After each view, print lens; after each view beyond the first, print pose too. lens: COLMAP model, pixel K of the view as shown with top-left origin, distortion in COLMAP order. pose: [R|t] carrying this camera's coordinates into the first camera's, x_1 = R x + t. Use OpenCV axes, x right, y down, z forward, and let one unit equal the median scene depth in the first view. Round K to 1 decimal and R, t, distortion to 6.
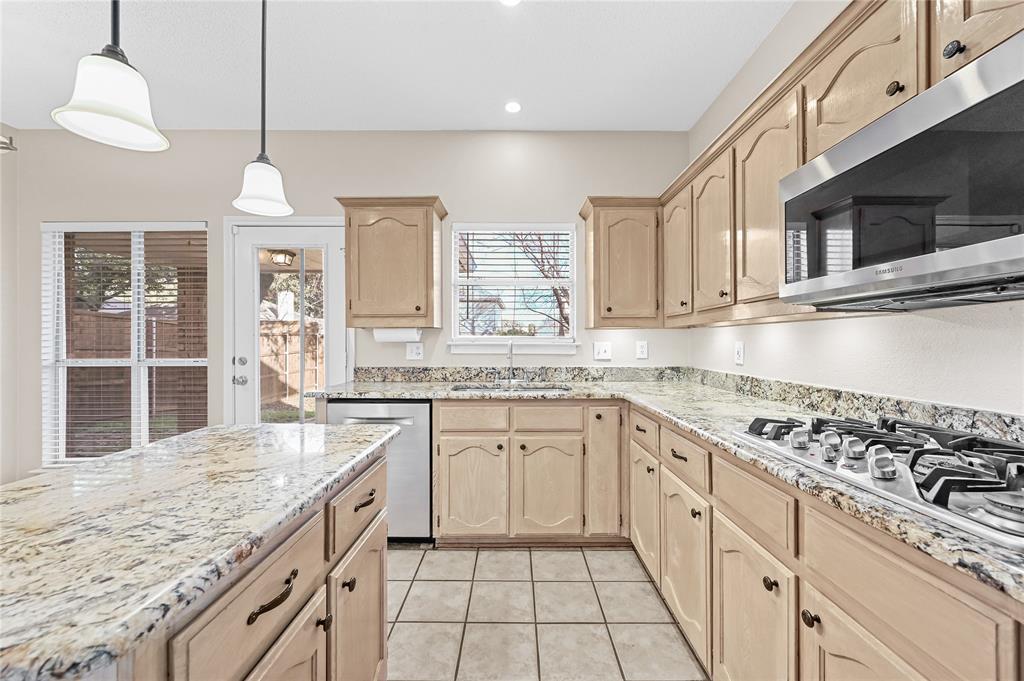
lens RADIAL K [[403.3, 0, 514.8], [0, 403.3, 340.7], [0, 0, 1]] dist [-0.000408, 0.000086]
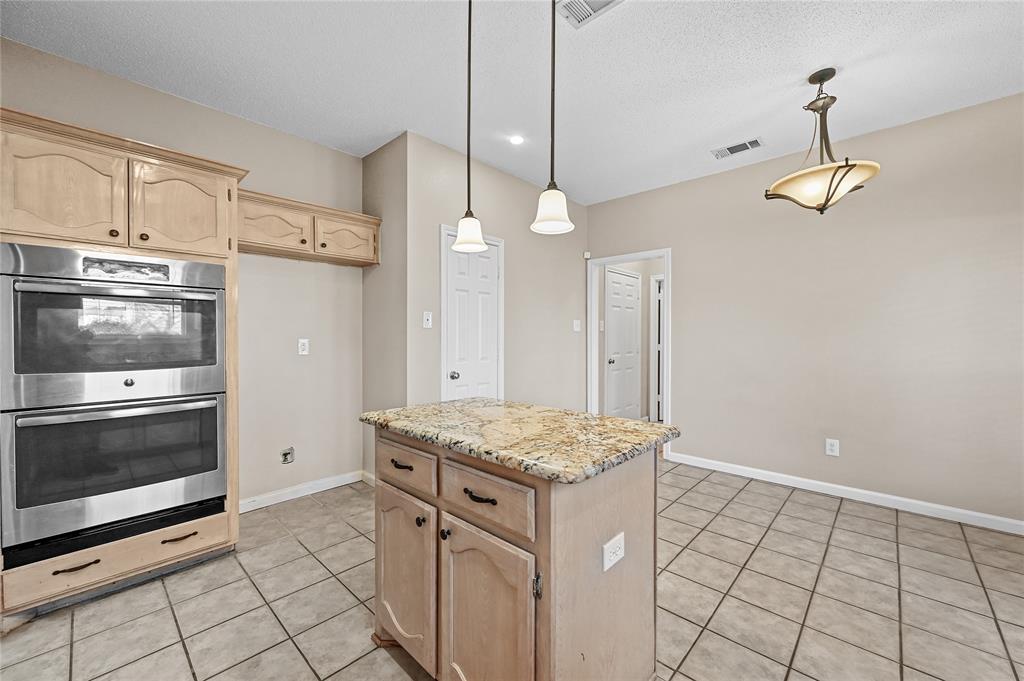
lens RADIAL K [[403.3, 0, 514.8], [0, 403.3, 340.7], [0, 0, 1]] dist [-0.000408, 0.000086]
pose [[-0.679806, 0.005709, -0.733370, 0.155169], [-0.001423, 0.999958, 0.009103, -0.005269], [0.733391, 0.007231, -0.679769, 0.863790]]
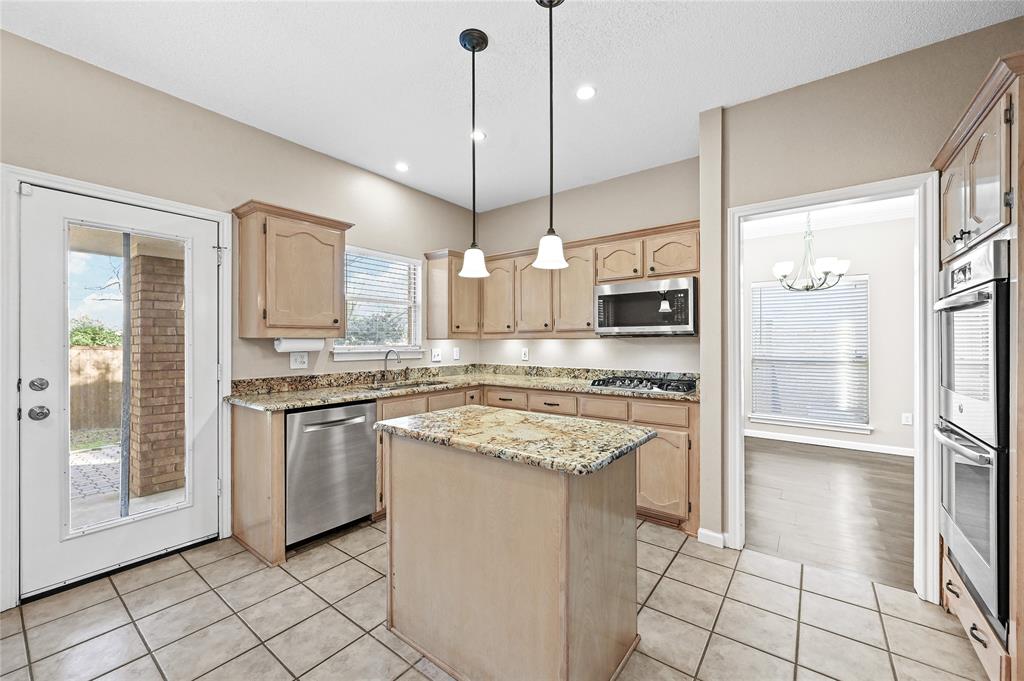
lens RADIAL K [[403.3, 0, 514.8], [0, 403.3, 340.7], [0, 0, 1]] dist [-0.000408, 0.000086]
pose [[0.596350, 0.000870, 0.802724, -0.929724], [0.000052, 0.999999, -0.001123, -0.028218], [-0.802725, 0.000711, 0.596350, -0.060683]]
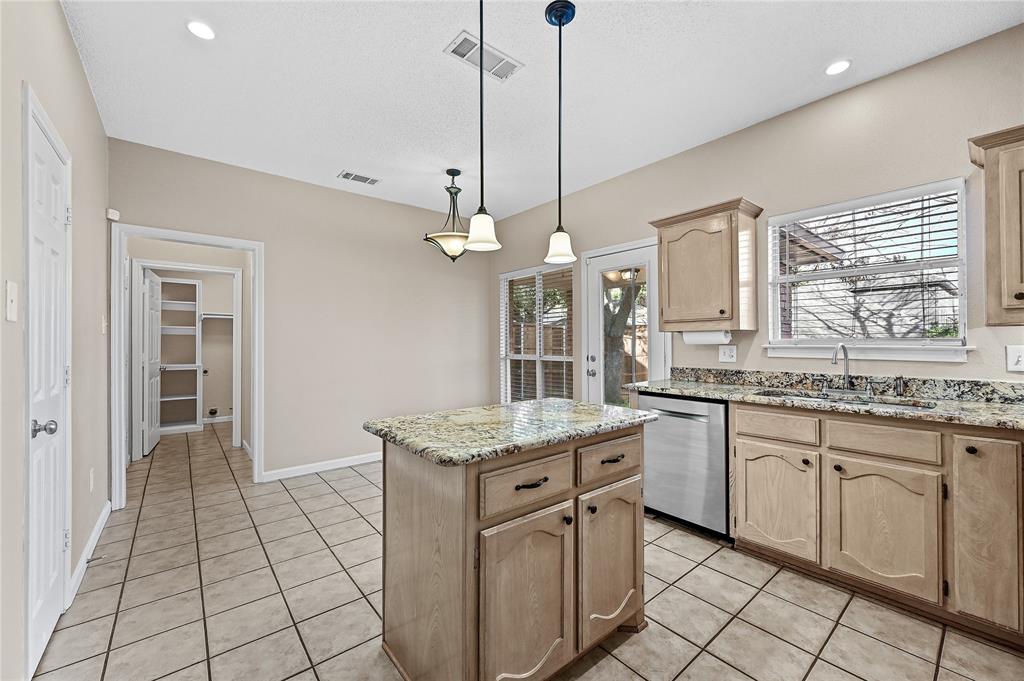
lens RADIAL K [[406.6, 0, 514.8], [0, 406.6, 341.8], [0, 0, 1]] dist [0.000307, 0.000097]
pose [[0.641911, -0.003292, -0.766772, 0.237883], [0.003004, 0.999994, -0.001779, -0.003975], [0.766773, -0.001161, 0.641917, -0.076531]]
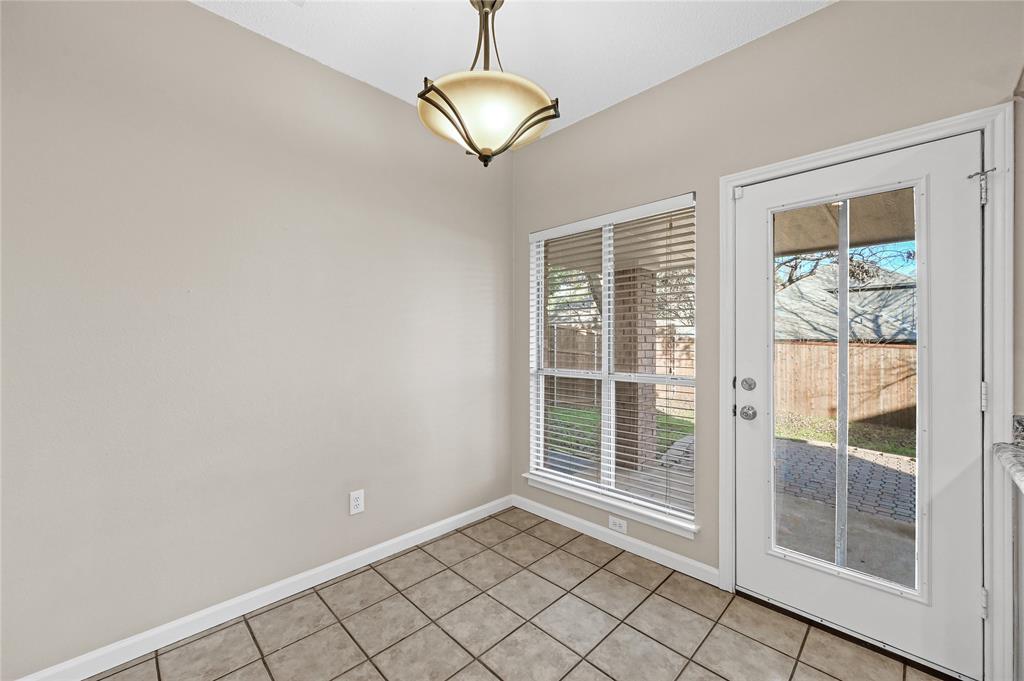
lens RADIAL K [[403.3, 0, 514.8], [0, 403.3, 340.7], [0, 0, 1]] dist [-0.000408, 0.000086]
pose [[0.712688, 0.001388, -0.701480, -0.602264], [-0.002748, 0.999996, -0.000813, -0.026033], [0.701476, 0.002507, 0.712689, 0.304115]]
